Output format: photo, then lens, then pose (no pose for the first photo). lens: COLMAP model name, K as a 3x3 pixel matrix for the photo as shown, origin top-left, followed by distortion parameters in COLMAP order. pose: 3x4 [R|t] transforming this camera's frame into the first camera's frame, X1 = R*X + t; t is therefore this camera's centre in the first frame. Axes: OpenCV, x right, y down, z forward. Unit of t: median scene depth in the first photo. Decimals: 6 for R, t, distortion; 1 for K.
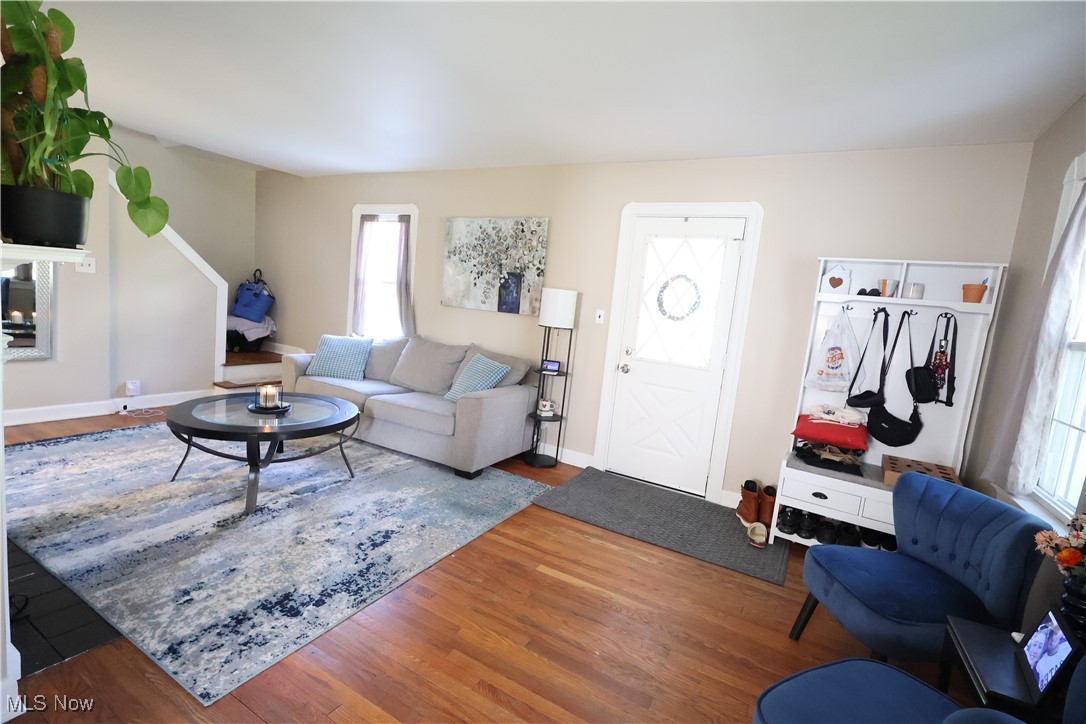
lens RADIAL K [[499.8, 0, 540.6], [0, 499.8, 360.0], [0, 0, 1]] dist [-0.004184, 0.003060]
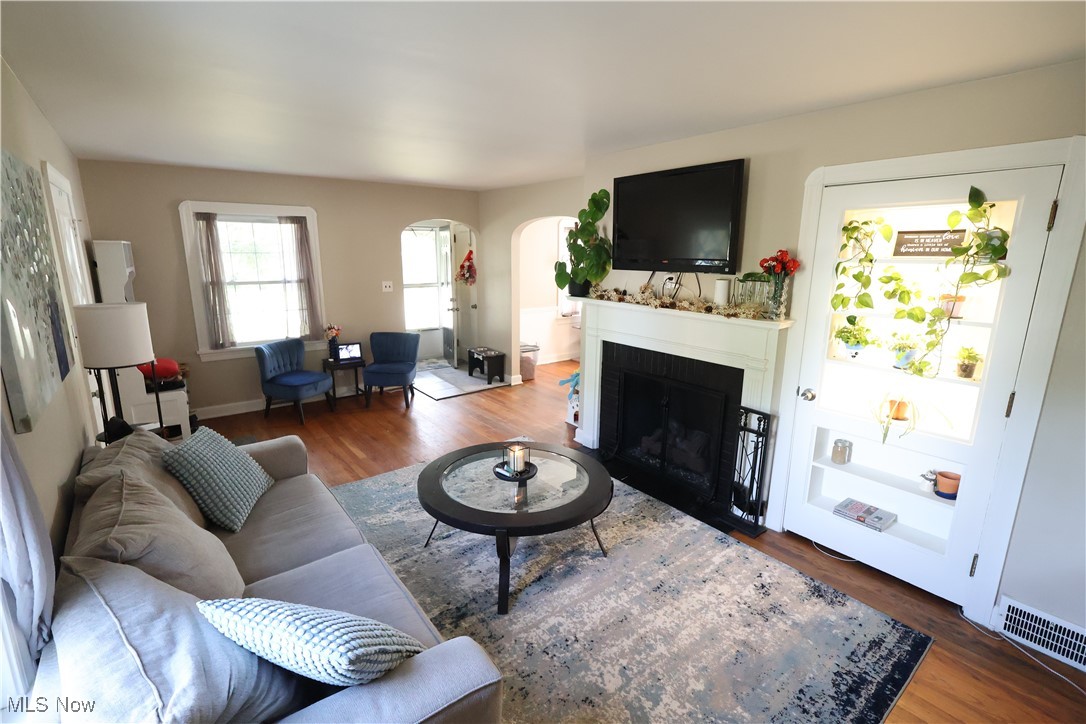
lens RADIAL K [[499.8, 0, 542.7], [0, 499.8, 360.3], [0, 0, 1]] dist [-0.004184, 0.003060]
pose [[-0.916407, -0.187706, 0.353504, -0.883052], [-0.052024, 0.931581, 0.359791, -0.420507], [-0.396853, 0.311324, -0.863473, 1.722270]]
